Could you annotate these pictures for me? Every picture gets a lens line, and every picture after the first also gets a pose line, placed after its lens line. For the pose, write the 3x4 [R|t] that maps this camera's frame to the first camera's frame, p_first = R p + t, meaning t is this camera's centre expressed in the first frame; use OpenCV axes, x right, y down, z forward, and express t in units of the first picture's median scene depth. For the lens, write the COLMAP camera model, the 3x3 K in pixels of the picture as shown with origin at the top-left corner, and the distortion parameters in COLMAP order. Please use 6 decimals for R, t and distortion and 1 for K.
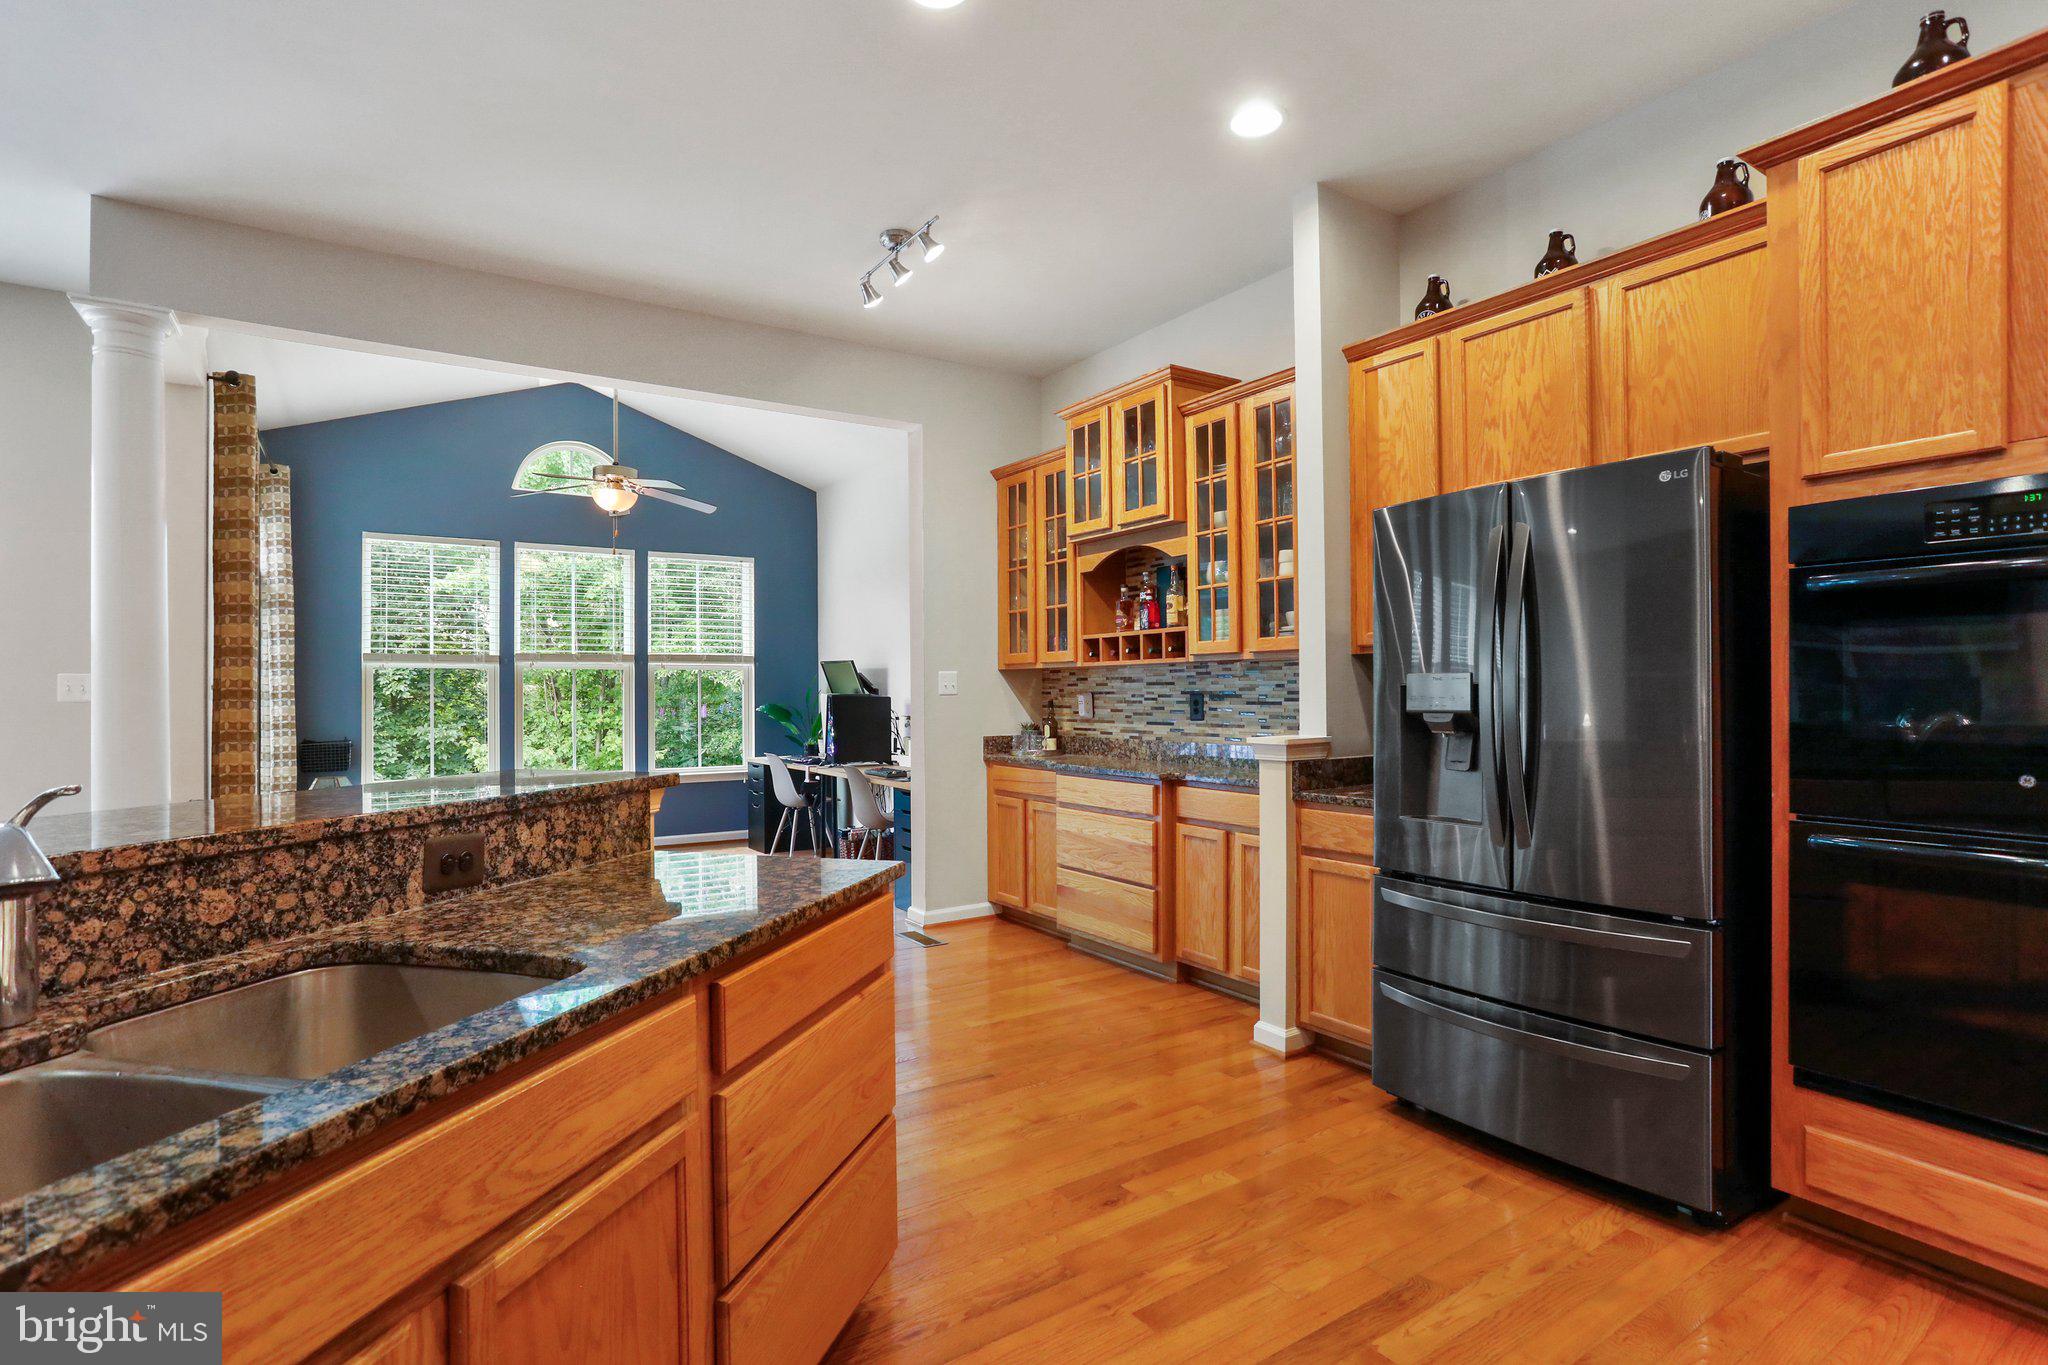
lens RADIAL K [[997.8, 0, 1019.6], [0, 997.8, 677.6], [0, 0, 1]] dist [-0.048077, 0.023089]
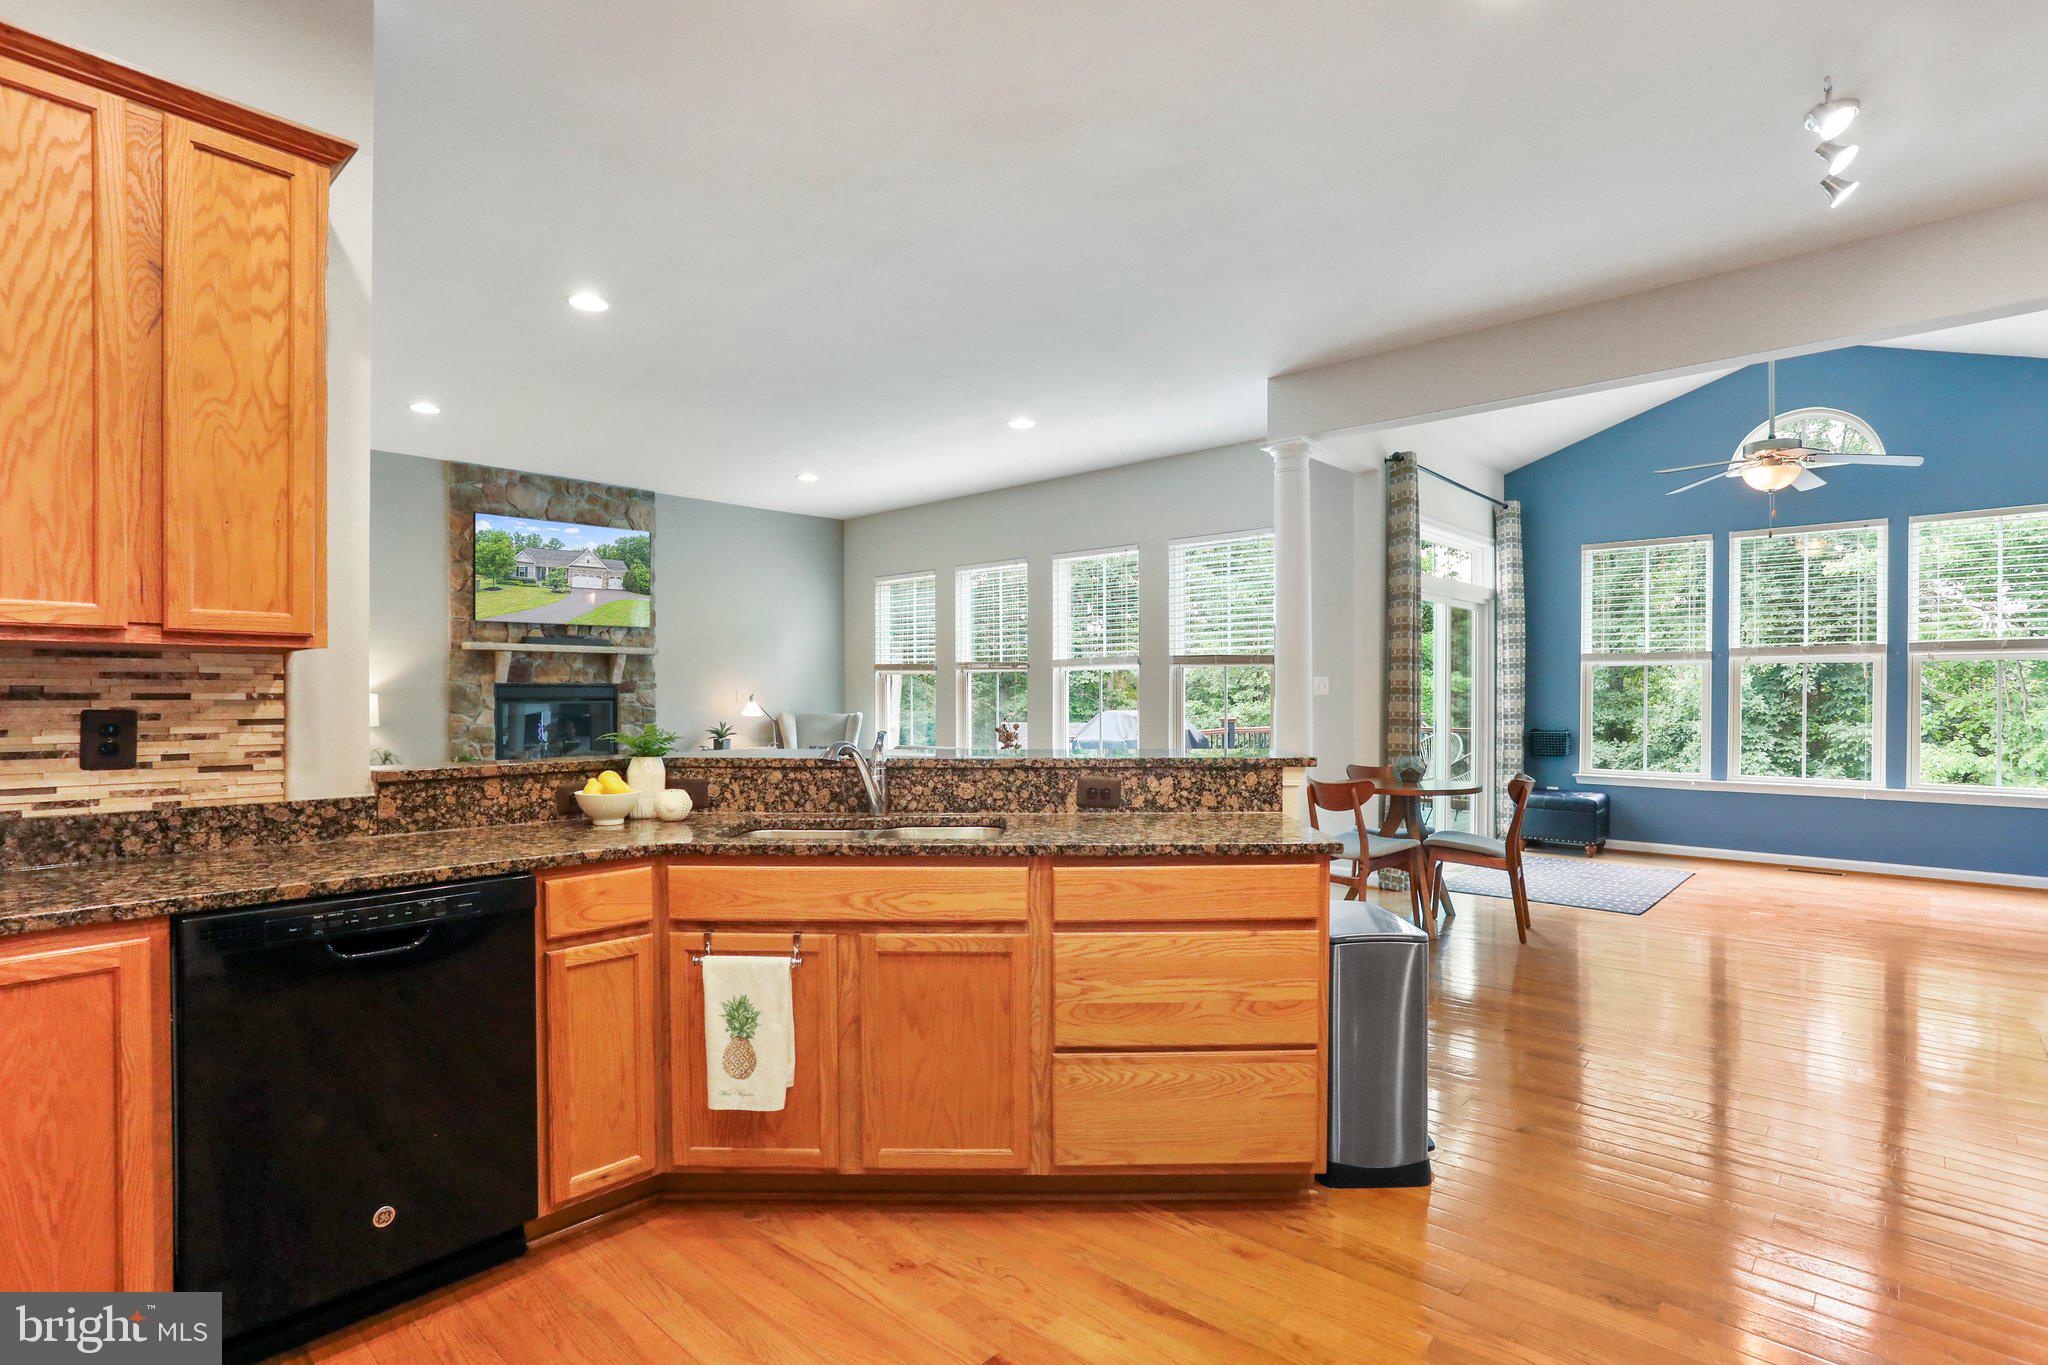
lens RADIAL K [[997.8, 0, 1023.8], [0, 997.8, 696.1], [0, 0, 1]] dist [-0.048077, 0.023089]
pose [[0.241969, 0.008774, -0.970244, 0.400815], [0.016814, 0.999771, 0.013235, -0.003159], [0.970138, -0.019516, 0.241766, 0.161086]]
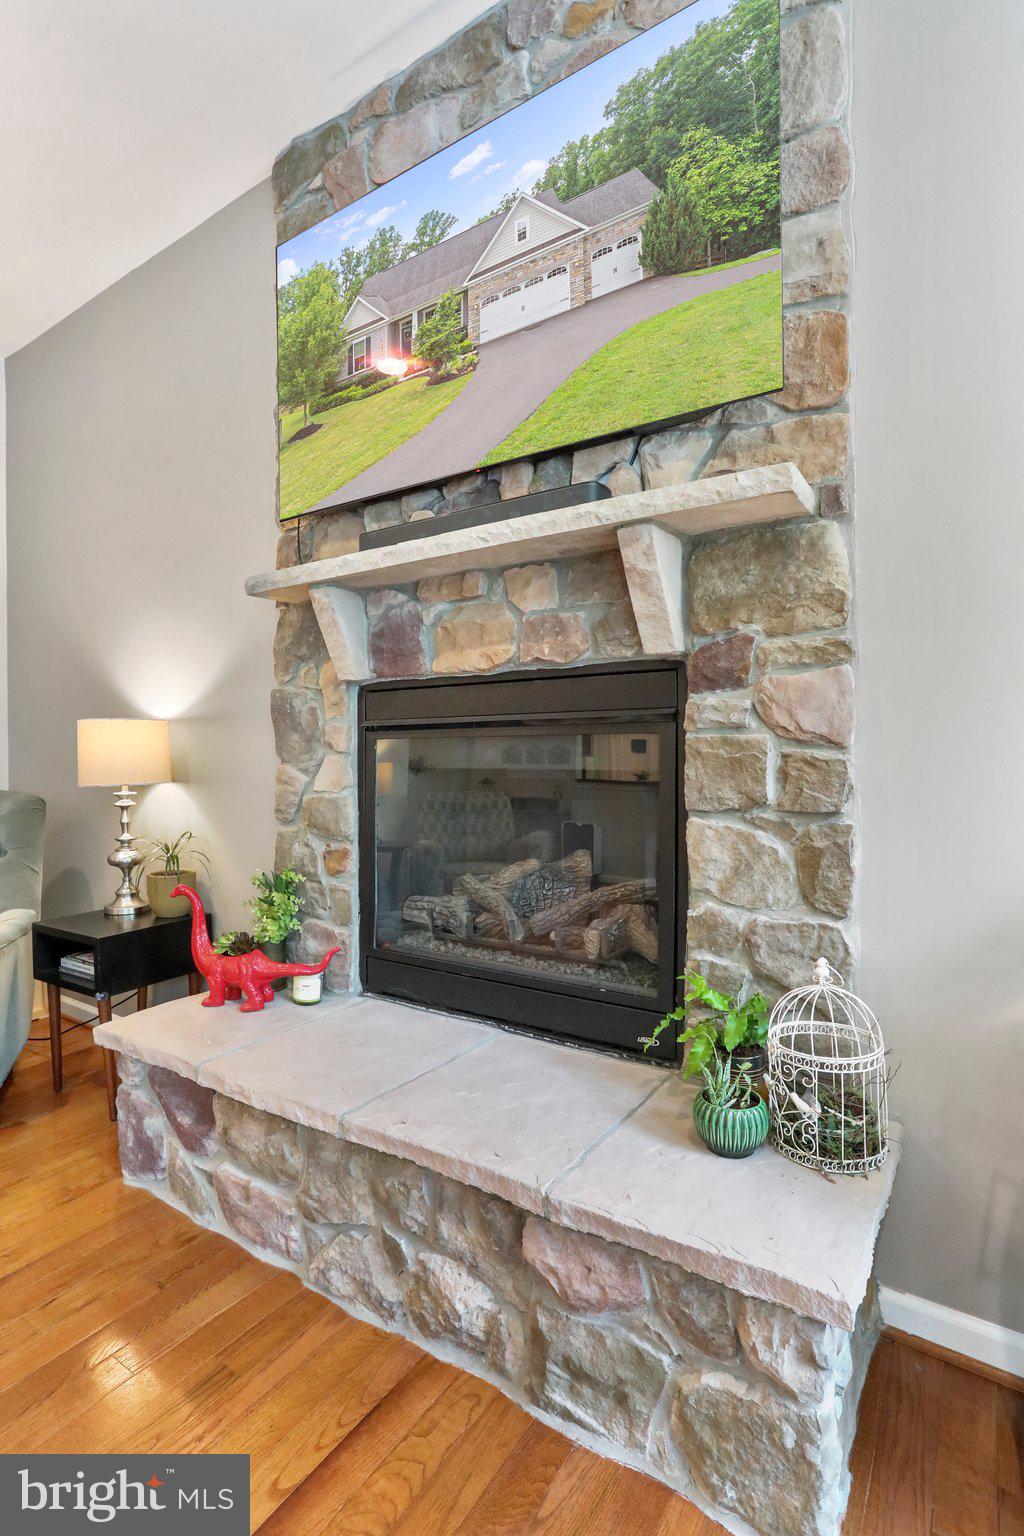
lens RADIAL K [[757.2, 0, 510.0], [0, 757.2, 764.4], [0, 0, 1]] dist [-0.036443, -0.001316]
pose [[-0.923009, 0.016745, -0.384413, -1.356955], [0.018250, 0.999833, -0.000269, 0.035940], [0.384345, -0.007264, -0.923161, 0.174686]]
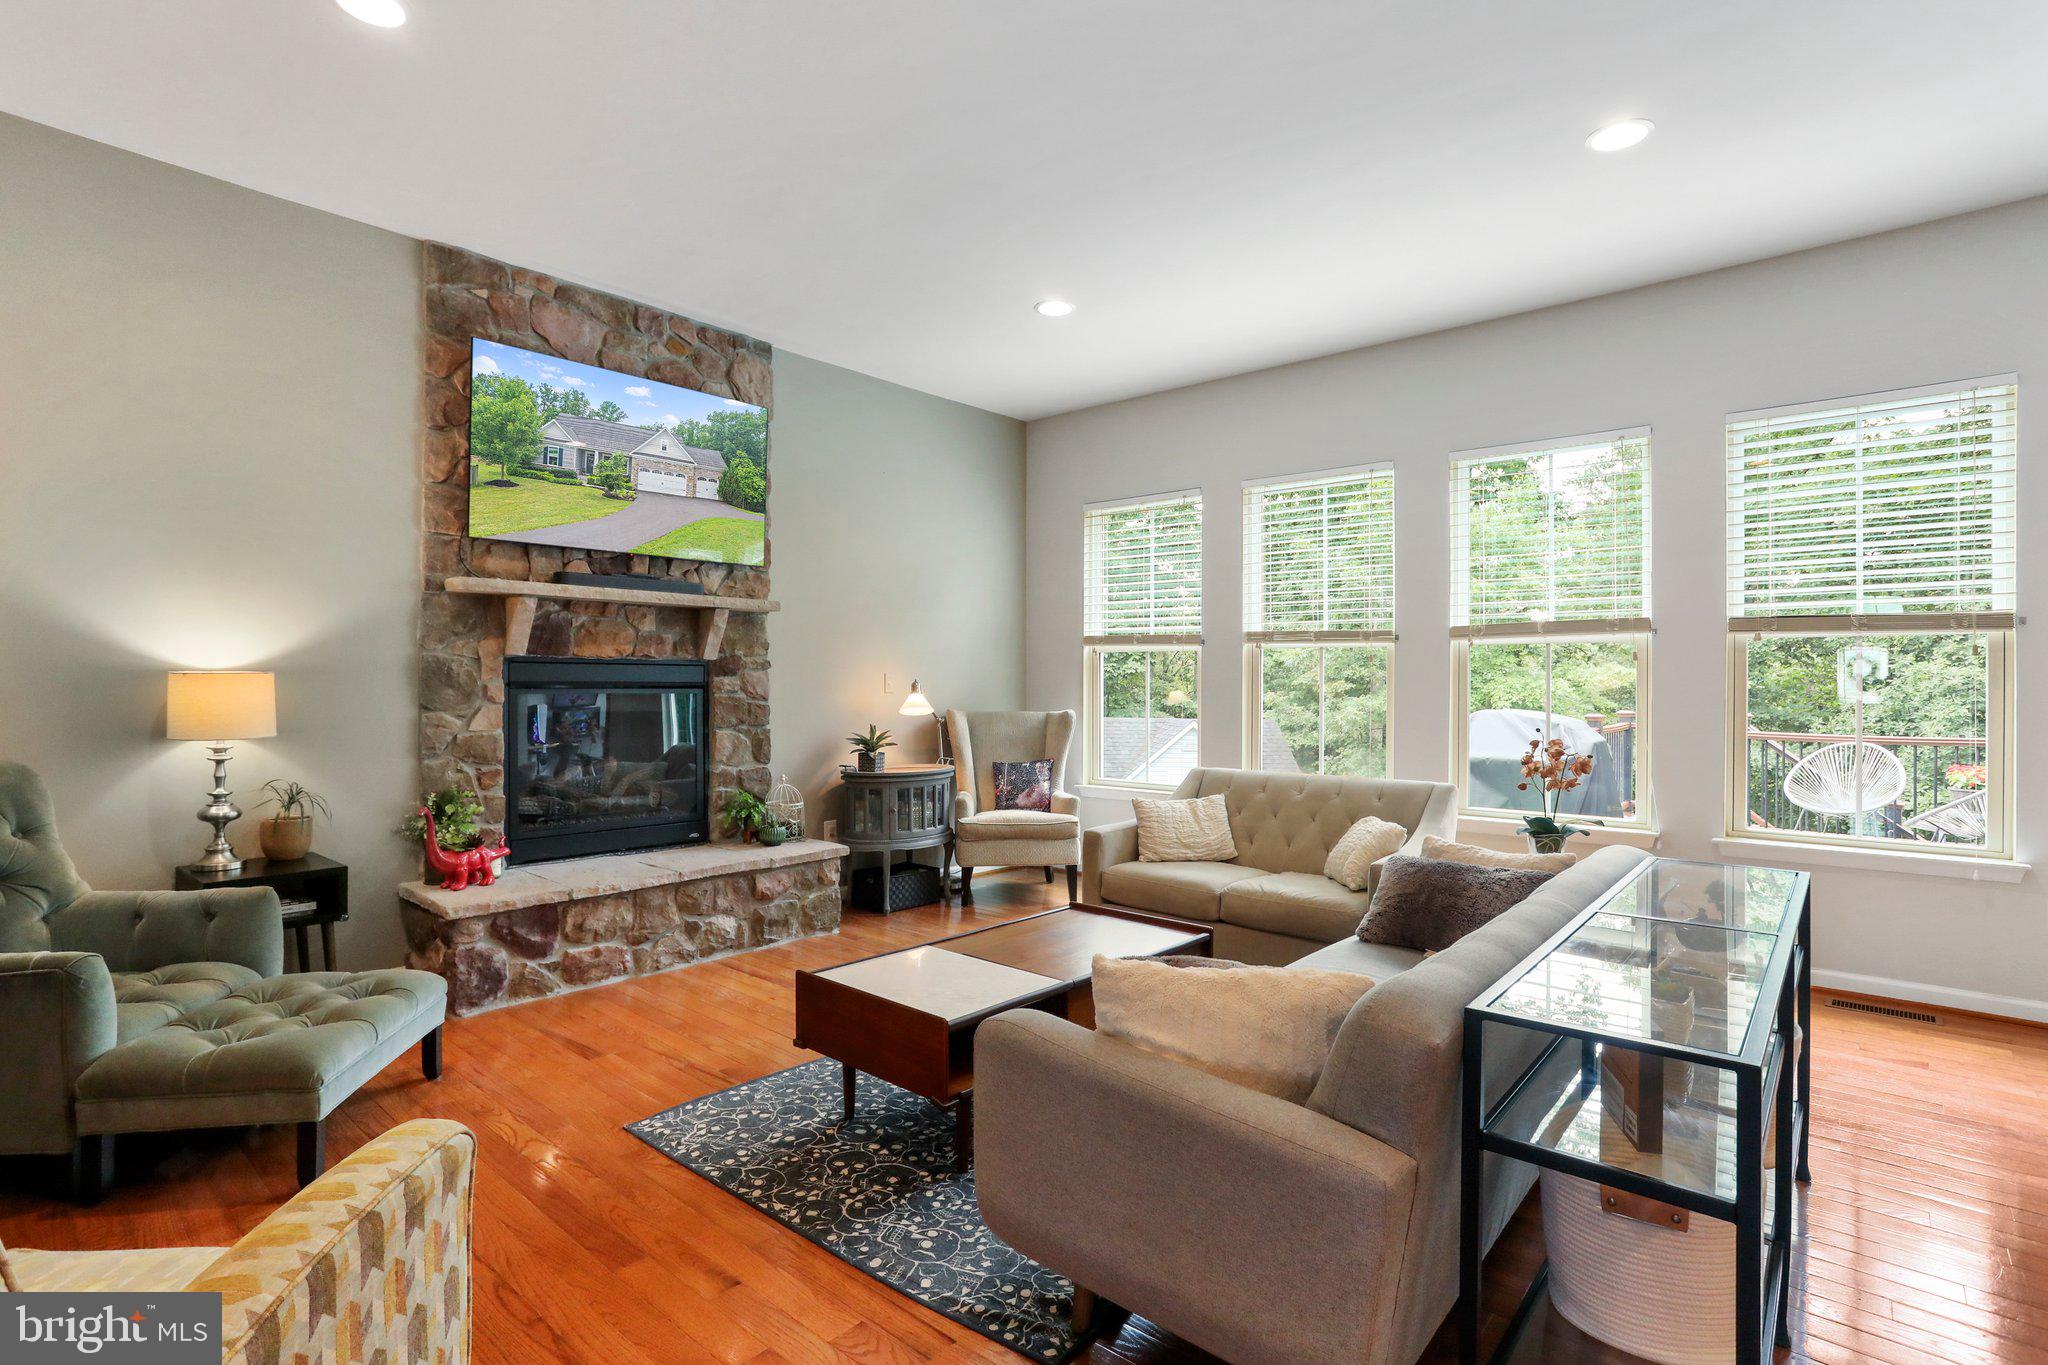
lens RADIAL K [[997.8, 0, 1035.5], [0, 997.8, 674.9], [0, 0, 1]] dist [-0.048077, 0.023089]
pose [[0.274325, -0.001574, -0.961636, -0.426887], [0.009747, 0.999952, 0.001144, 0.003887], [0.961588, -0.009687, 0.274327, -0.082935]]
